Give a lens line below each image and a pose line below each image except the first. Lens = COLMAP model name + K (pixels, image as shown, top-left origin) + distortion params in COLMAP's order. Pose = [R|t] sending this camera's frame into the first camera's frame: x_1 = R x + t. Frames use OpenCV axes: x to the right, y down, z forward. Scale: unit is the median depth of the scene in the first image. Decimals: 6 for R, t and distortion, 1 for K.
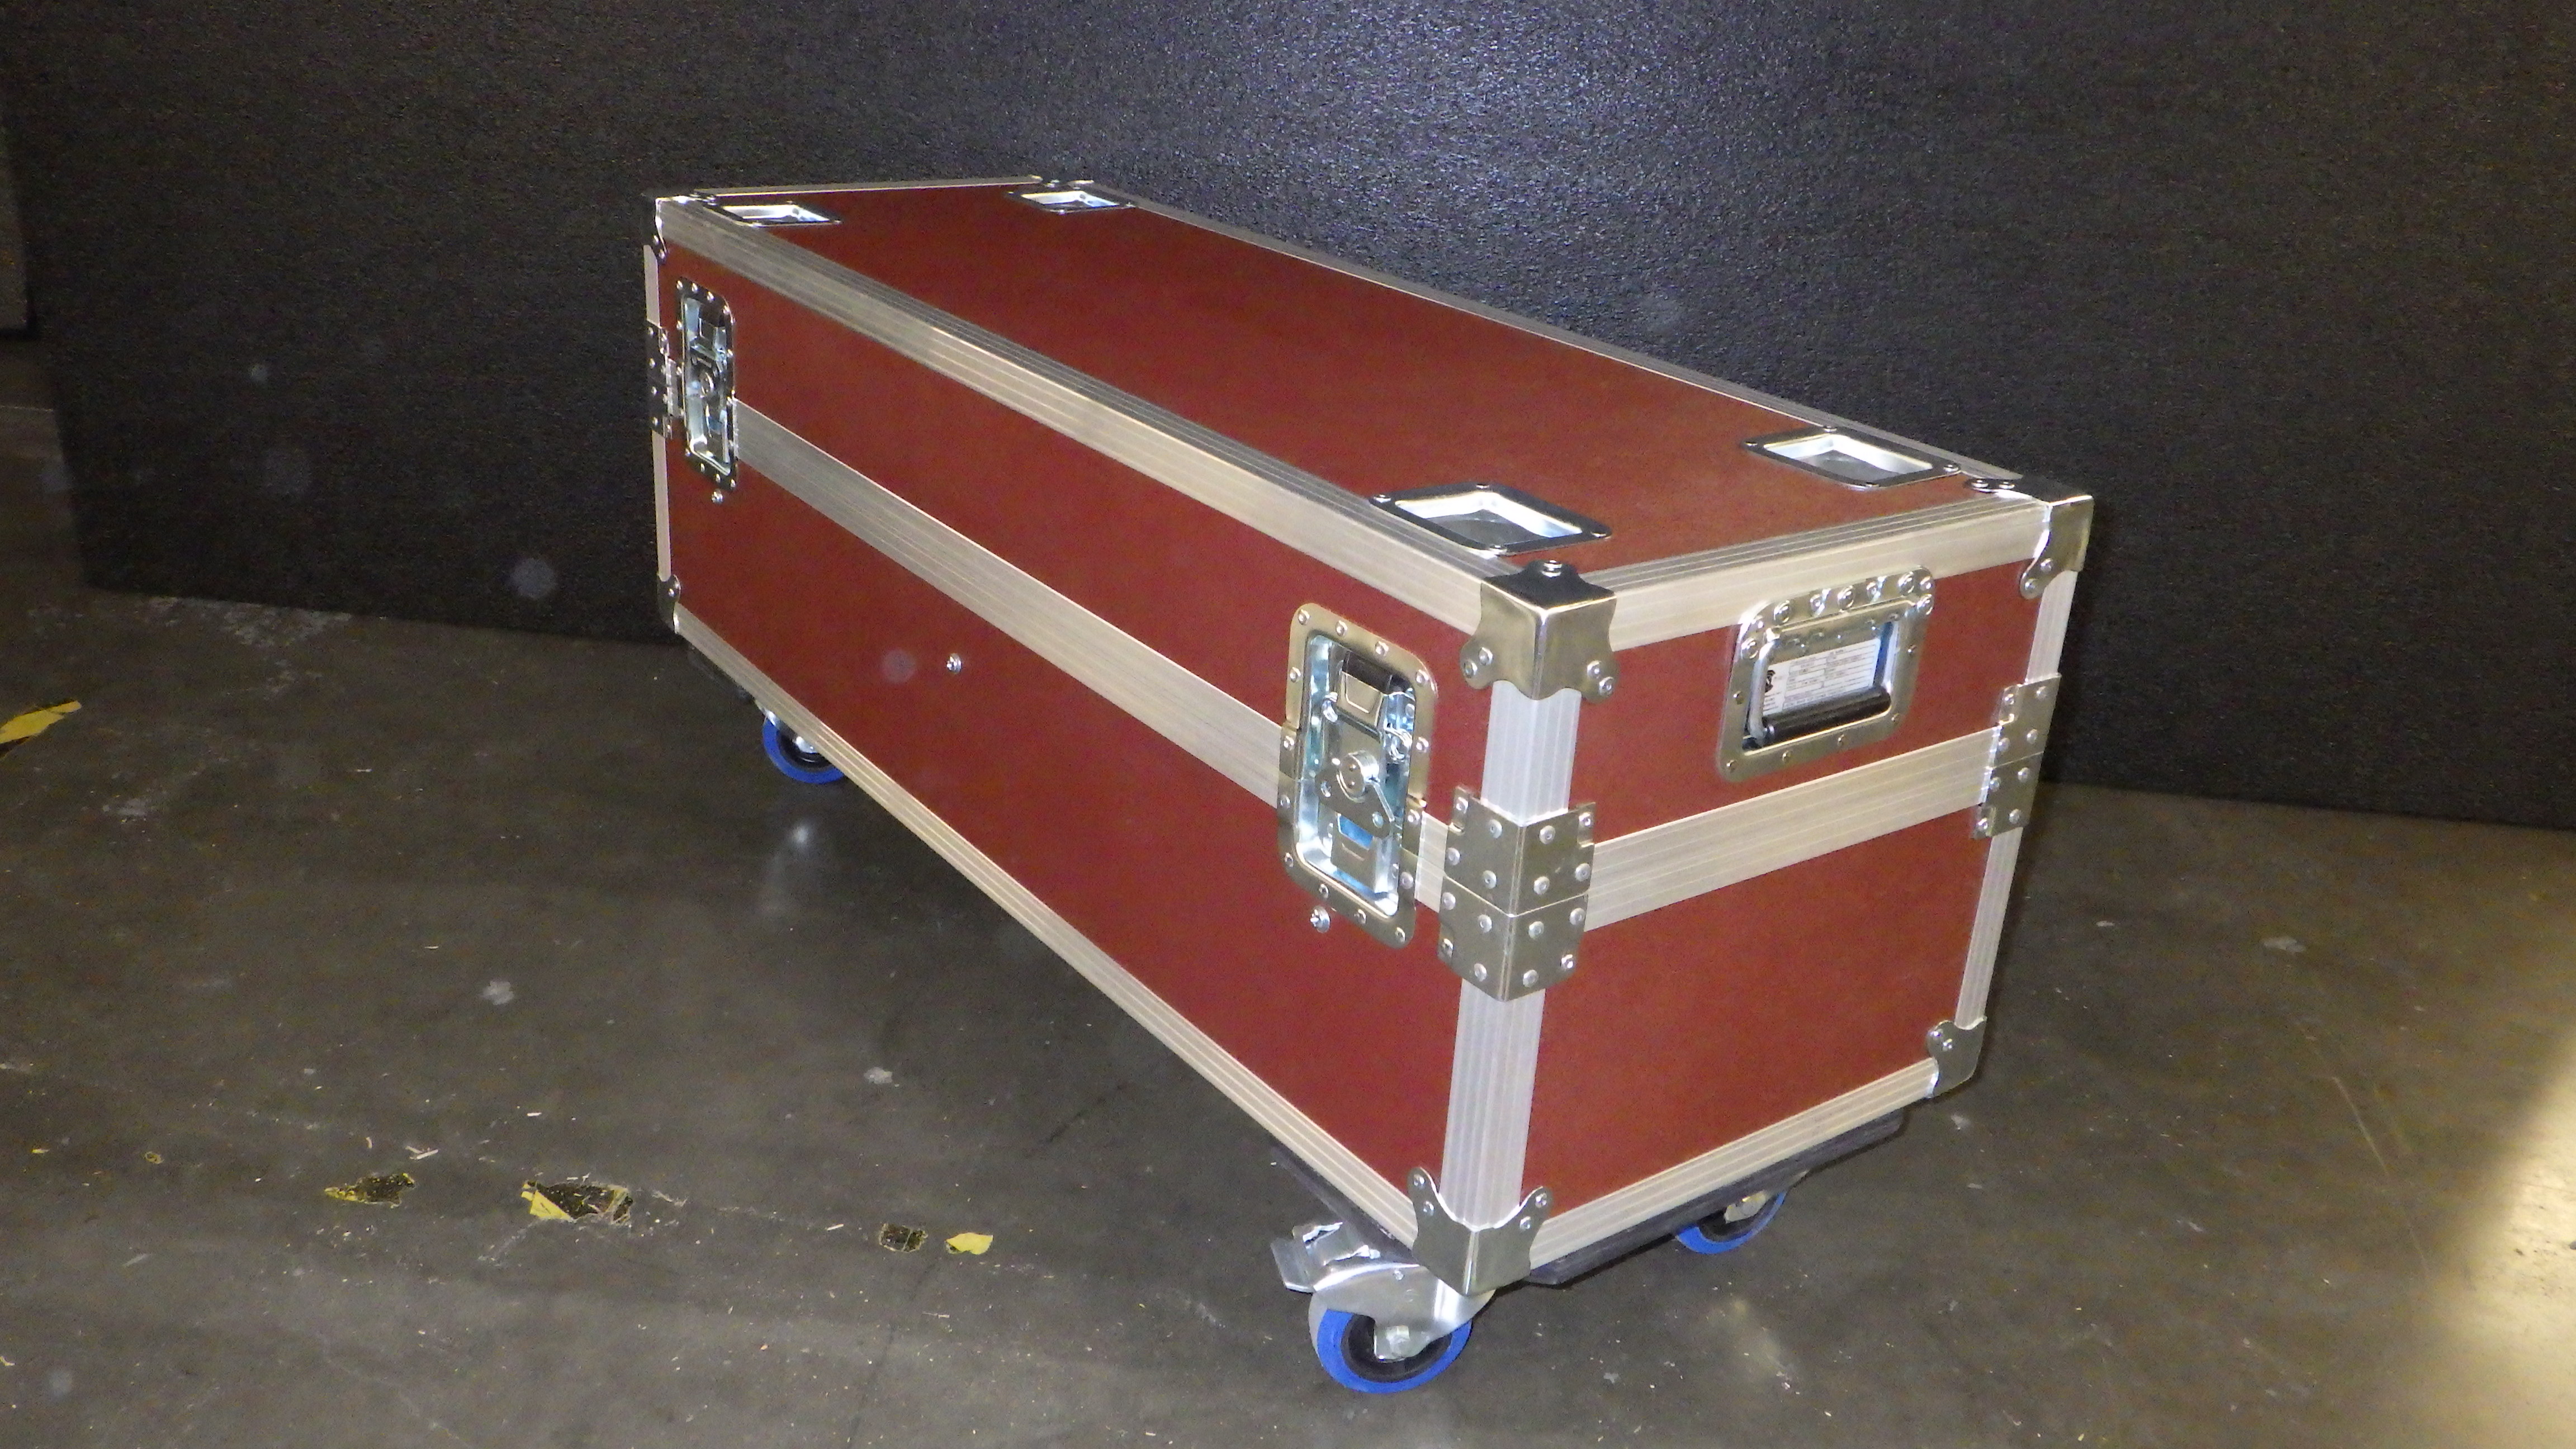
lens RADIAL K [[2141.9, 0, 1294.0], [0, 2141.9, 713.7], [0, 0, 1]] dist [-0.000406, 0.008454]
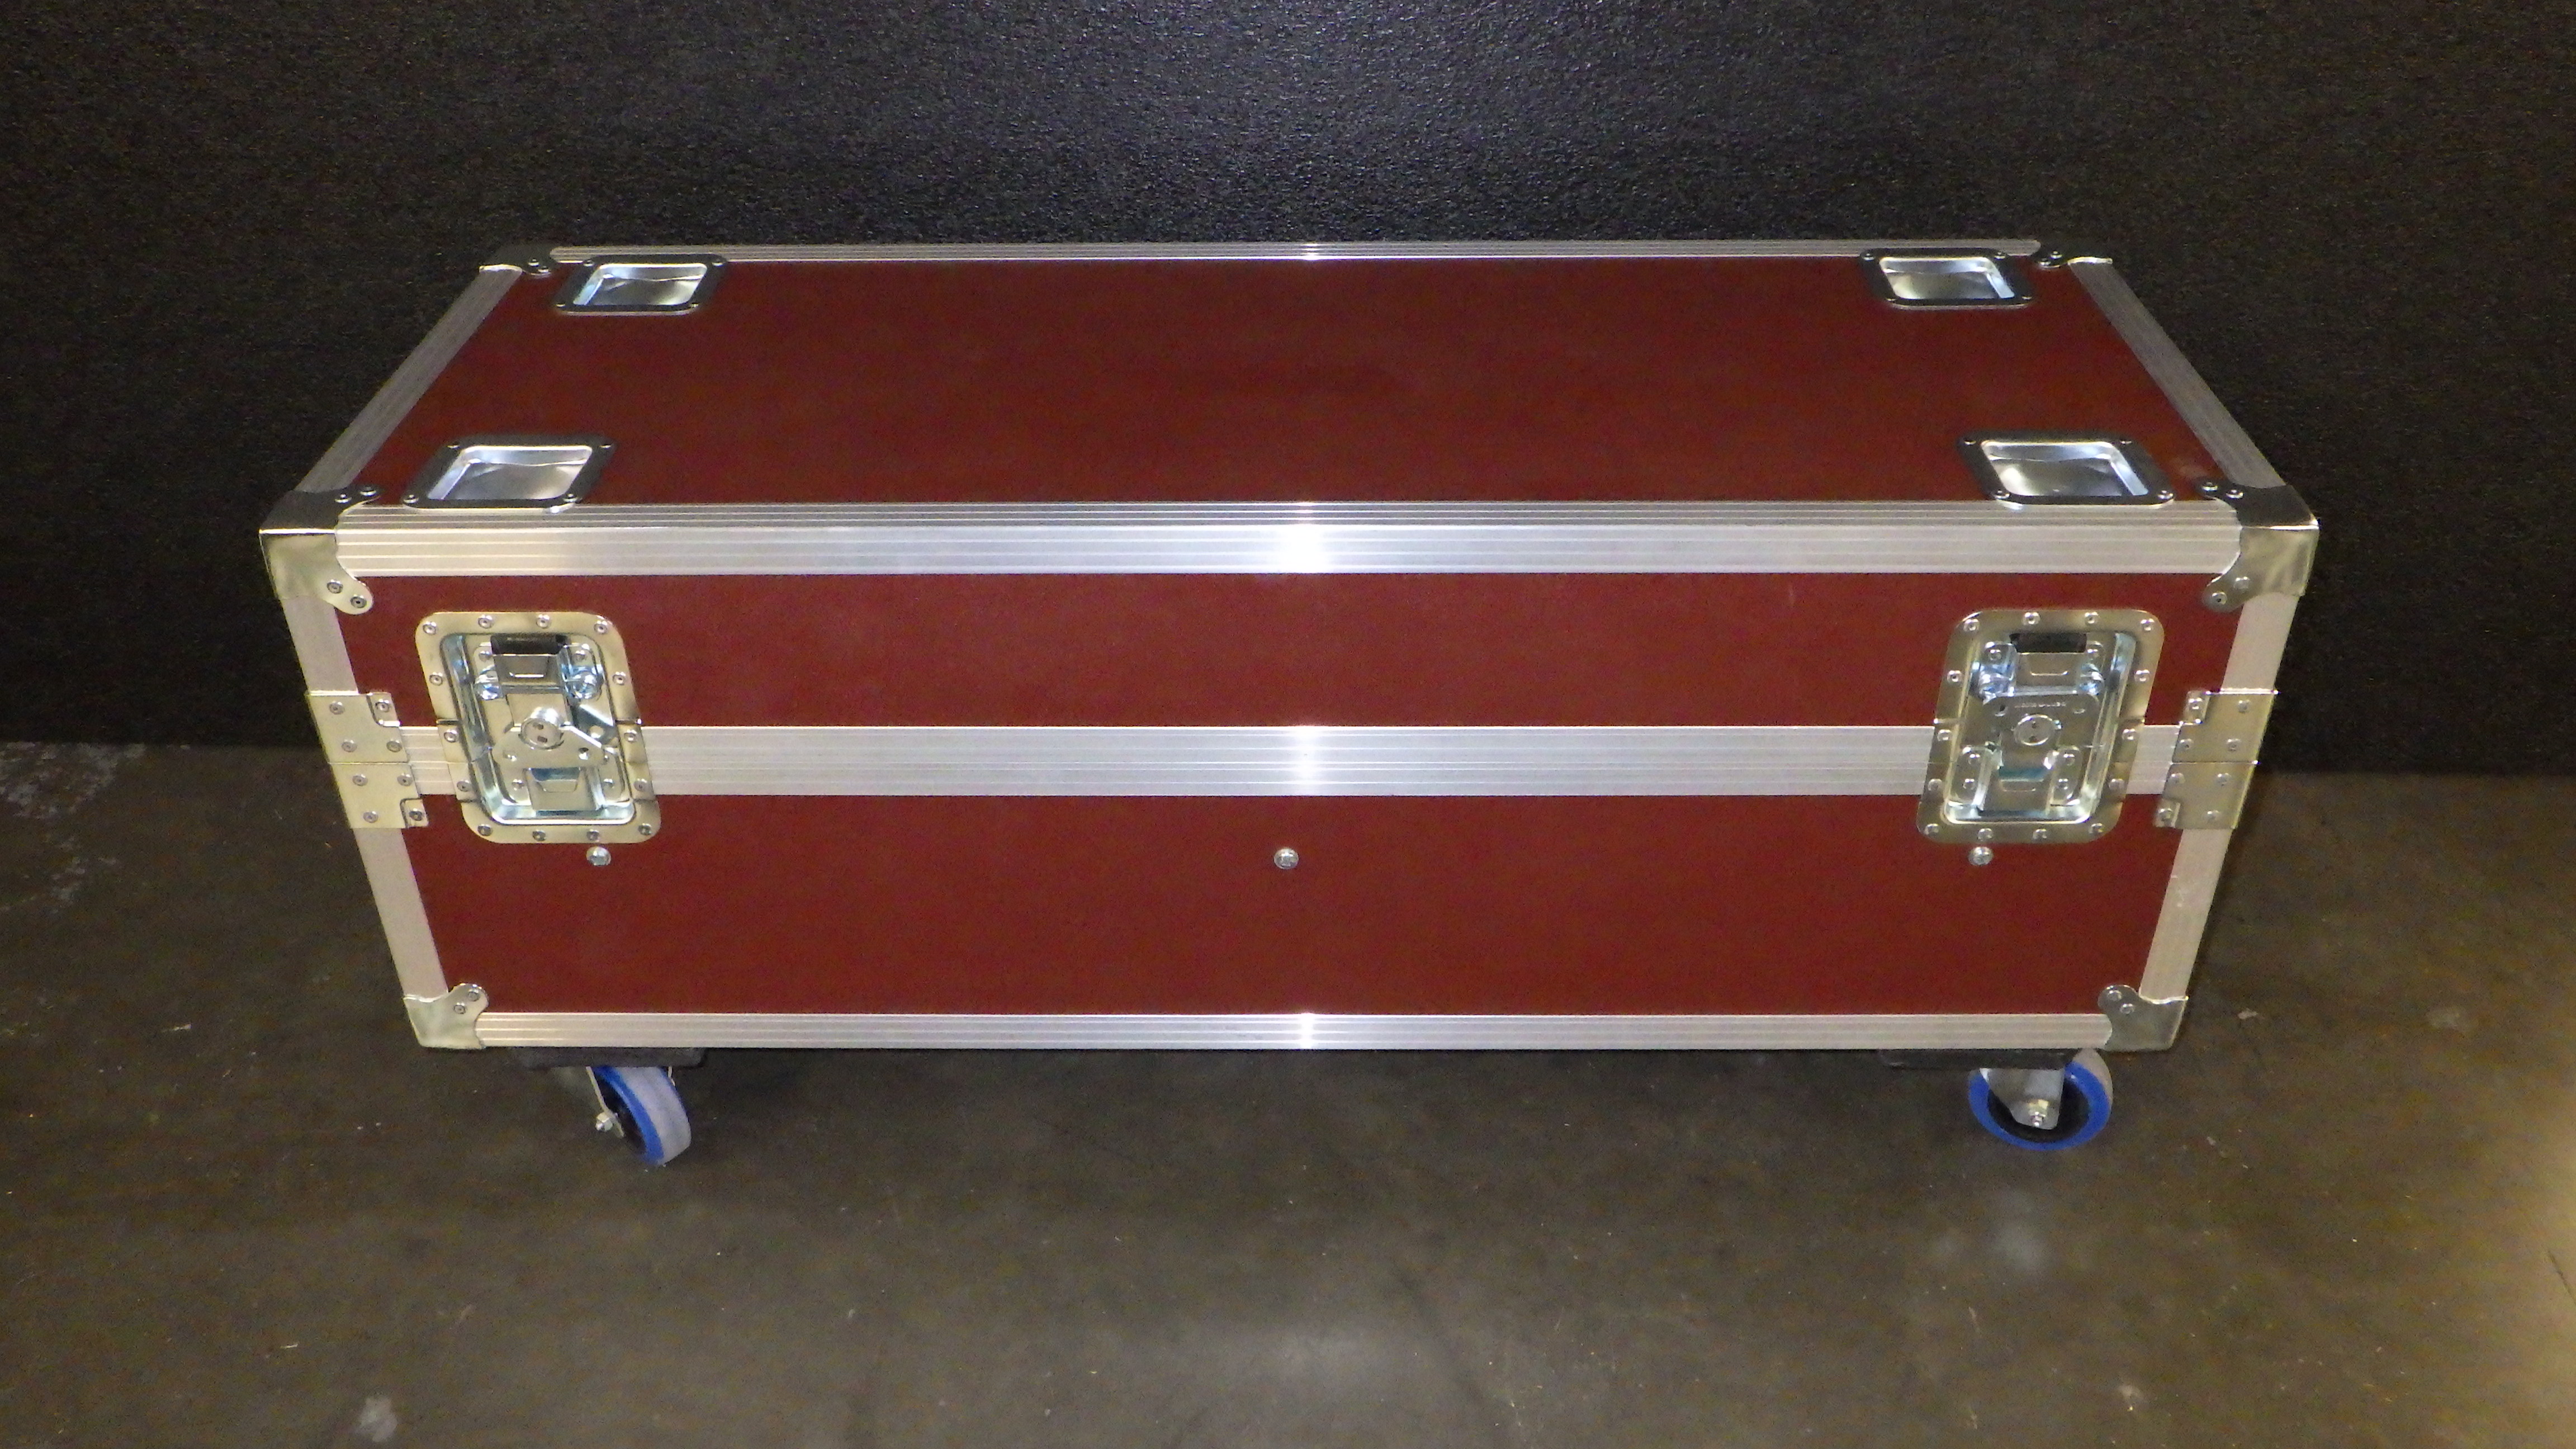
lens RADIAL K [[2141.9, 0, 1297.1], [0, 2141.9, 706.2], [0, 0, 1]] dist [-0.000406, 0.008454]
pose [[0.994990, -0.098131, 0.019112, -0.006889], [0.092045, 0.973791, 0.207988, -0.272584], [-0.039021, -0.205187, 0.977945, 0.228819]]
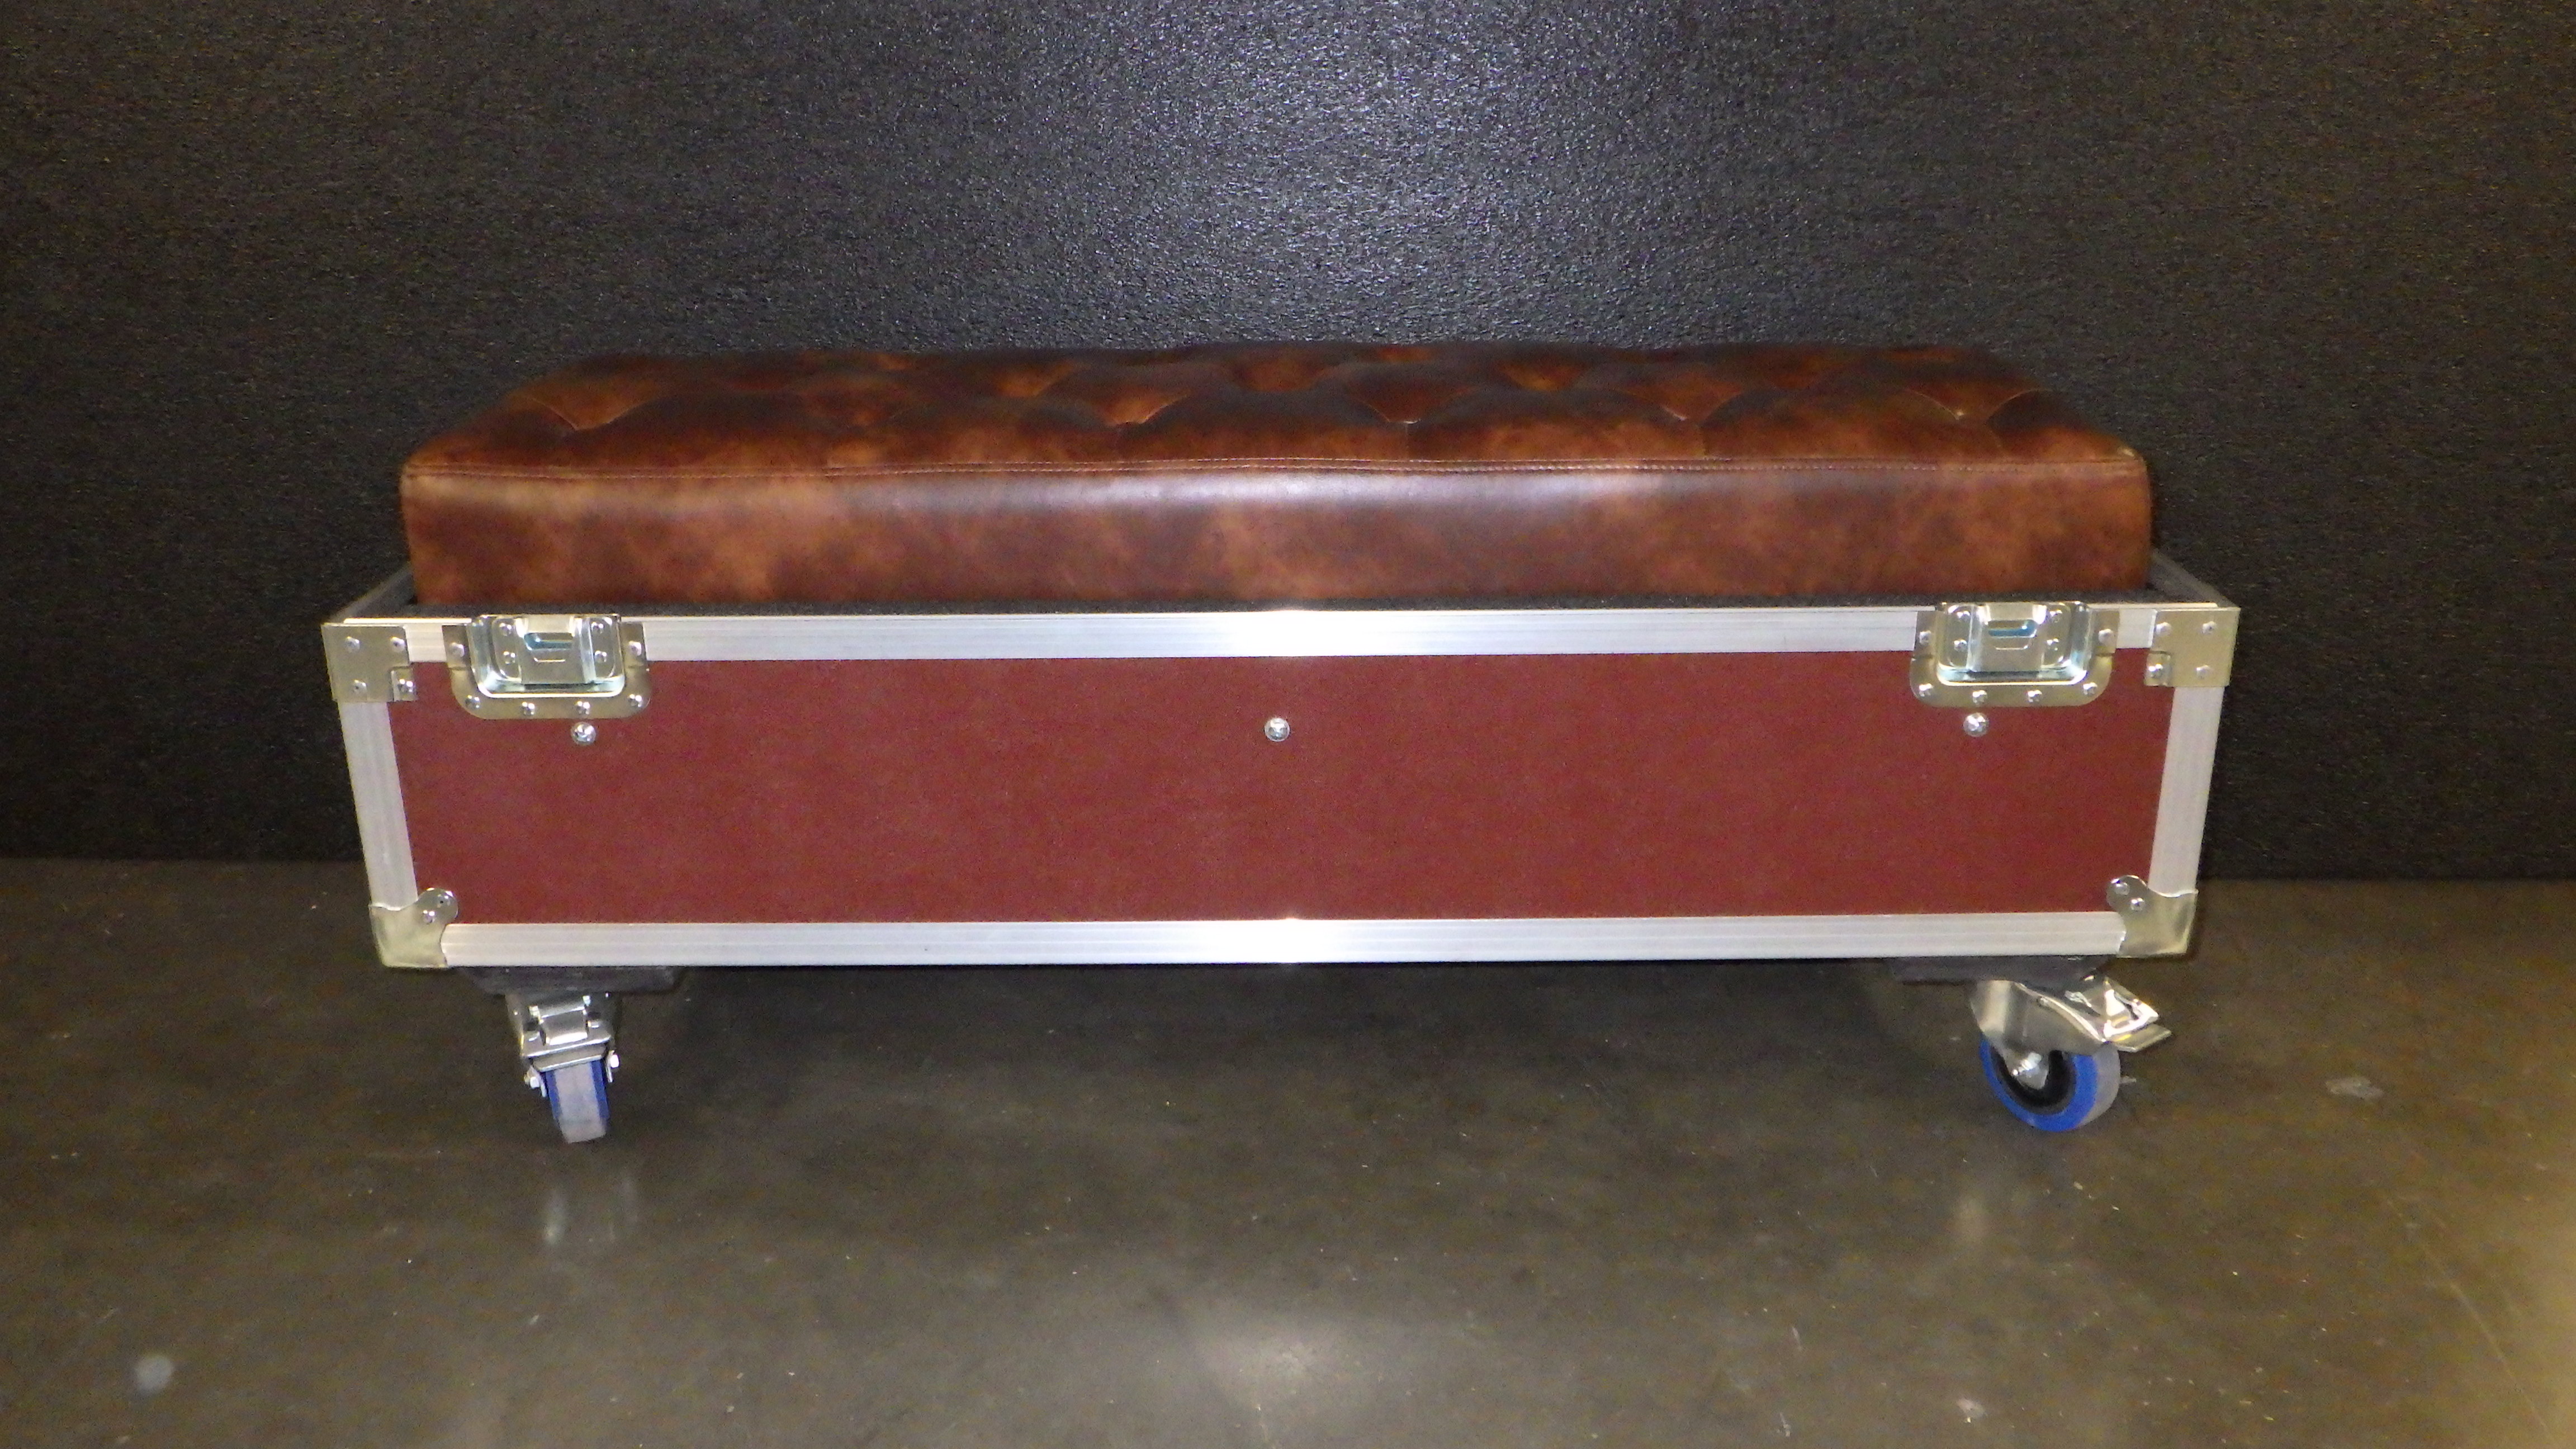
lens RADIAL K [[2141.9, 0, 1286.5], [0, 2141.9, 718.5], [0, 0, 1]] dist [-0.000406, 0.008454]
pose [[0.996092, -0.087037, 0.014997, 0.082611], [0.087394, 0.995859, -0.025058, -0.047359], [-0.012754, 0.026270, 0.999574, 0.247258]]
